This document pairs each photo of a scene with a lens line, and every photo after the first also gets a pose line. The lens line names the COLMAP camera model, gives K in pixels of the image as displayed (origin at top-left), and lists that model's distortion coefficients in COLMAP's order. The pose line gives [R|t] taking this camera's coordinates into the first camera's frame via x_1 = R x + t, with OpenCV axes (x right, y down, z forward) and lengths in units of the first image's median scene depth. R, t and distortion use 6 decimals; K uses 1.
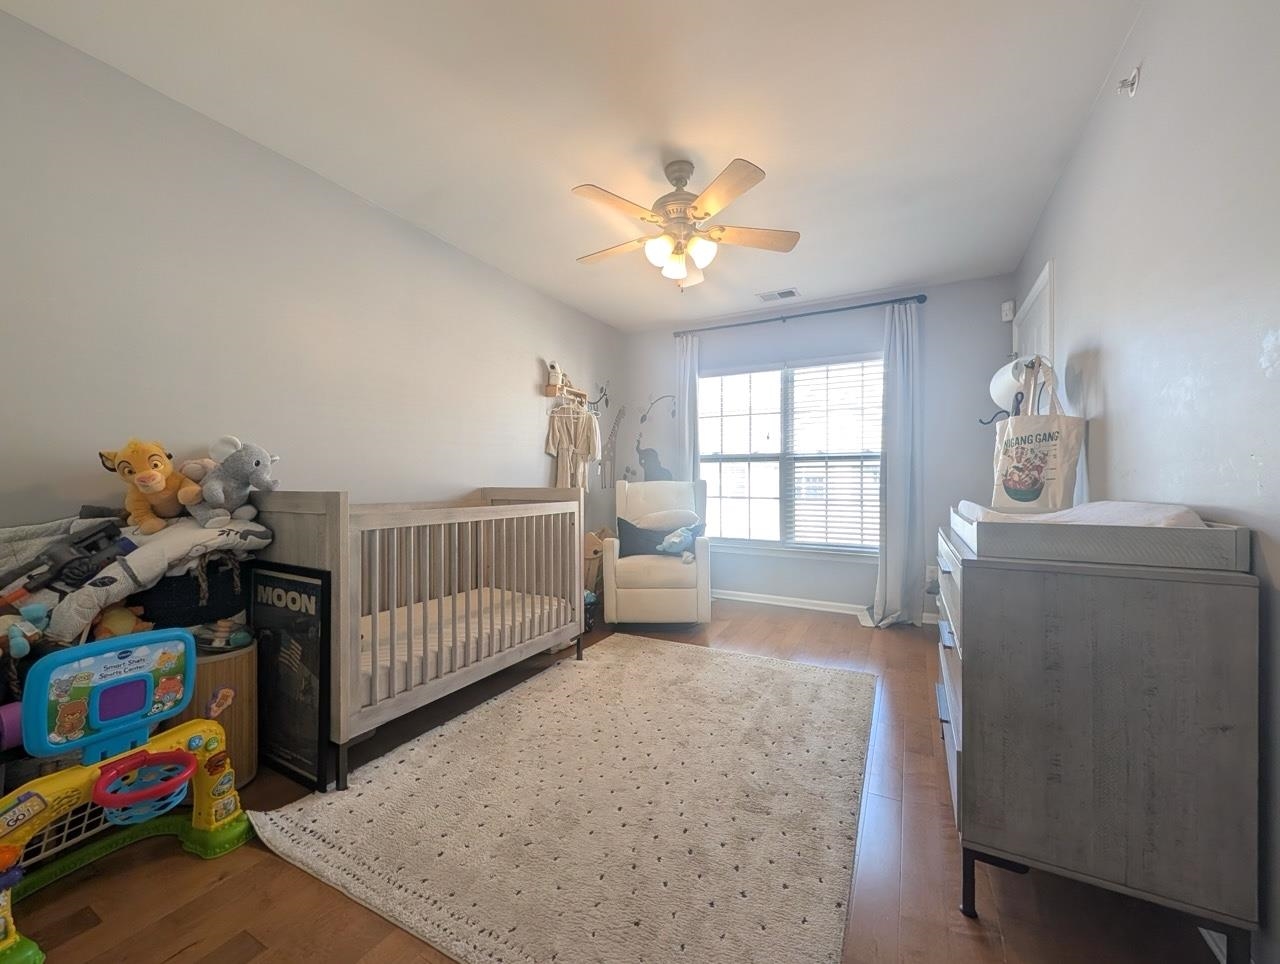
lens RADIAL K [[492.6, 0, 643.2], [0, 492.6, 480.8], [0, 0, 1]] dist [0.000404, 0.000103]
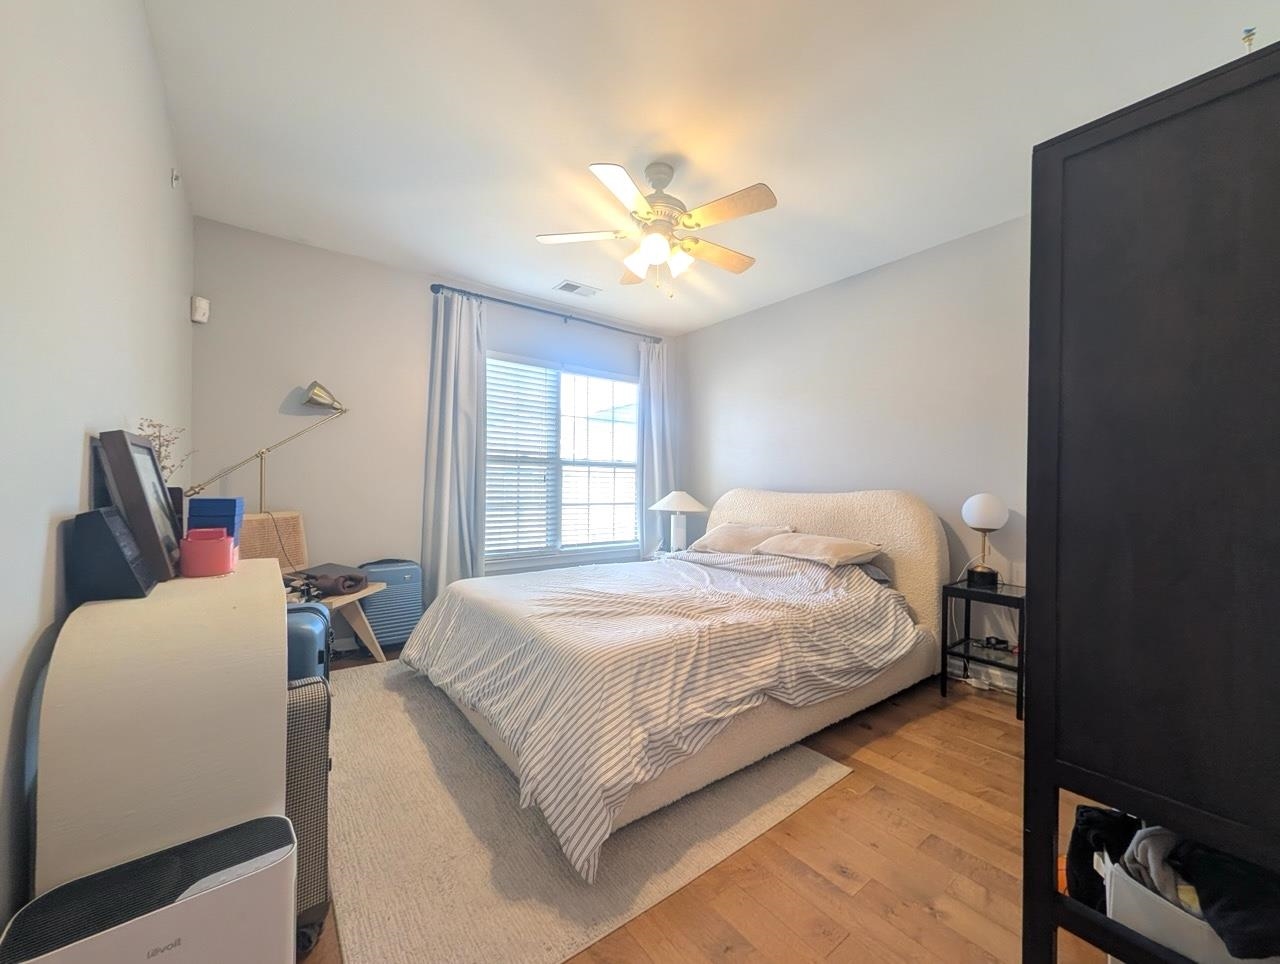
lens RADIAL K [[492.6, 0, 645.9], [0, 492.6, 483.0], [0, 0, 1]] dist [0.000404, 0.000103]
pose [[0.408766, 0.004745, 0.912627, -0.519751], [-0.005412, 0.999982, -0.002776, -0.003171], [-0.912623, -0.003804, 0.408784, 0.453979]]
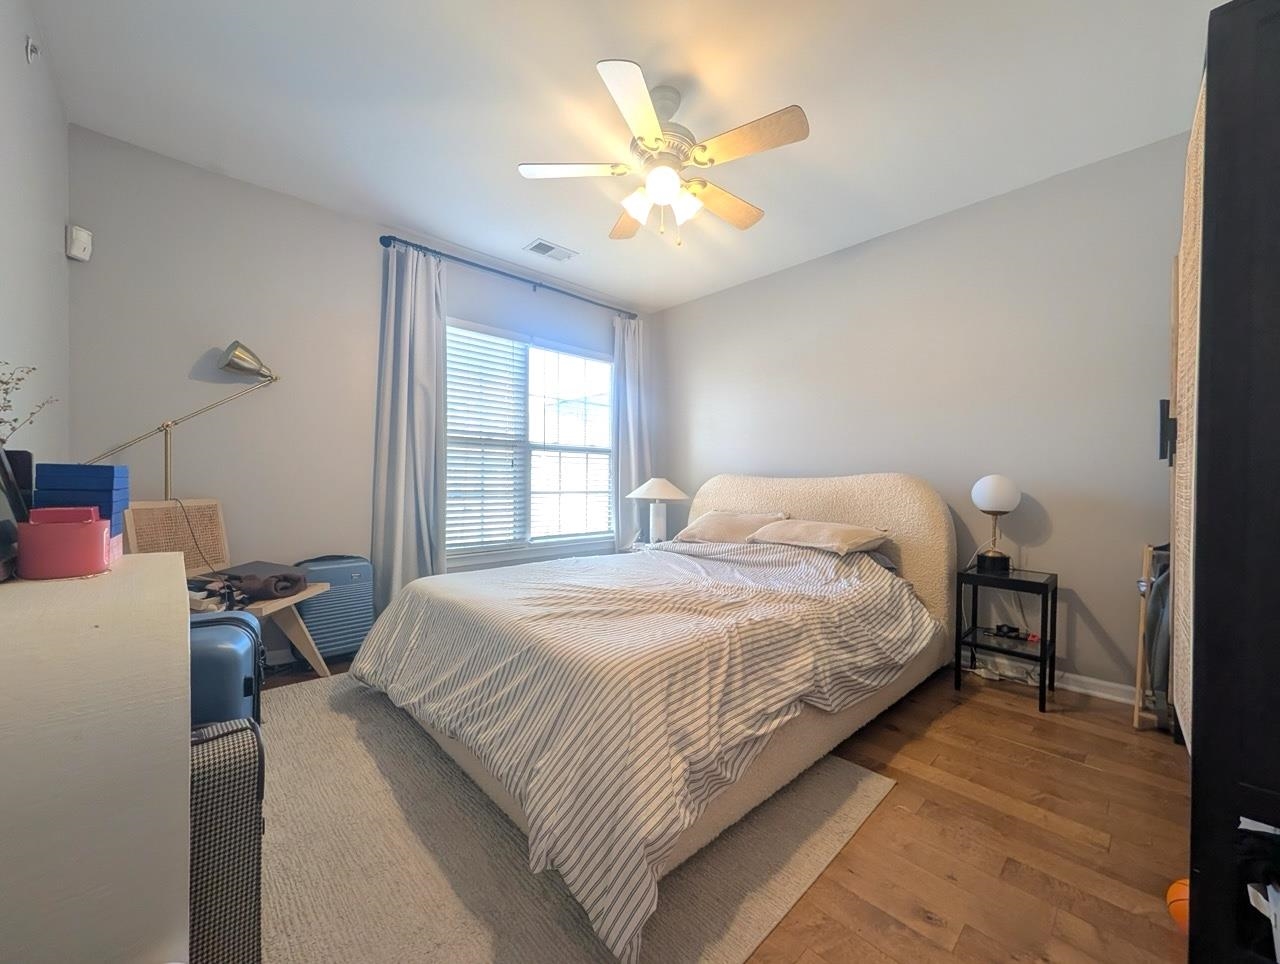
lens RADIAL K [[492.6, 0, 644.9], [0, 492.6, 482.8], [0, 0, 1]] dist [0.000404, 0.000103]
pose [[0.317752, -0.005634, 0.948157, -0.471180], [-0.002772, 0.999973, 0.006870, 0.013181], [-0.948170, -0.004811, 0.317728, 0.529904]]
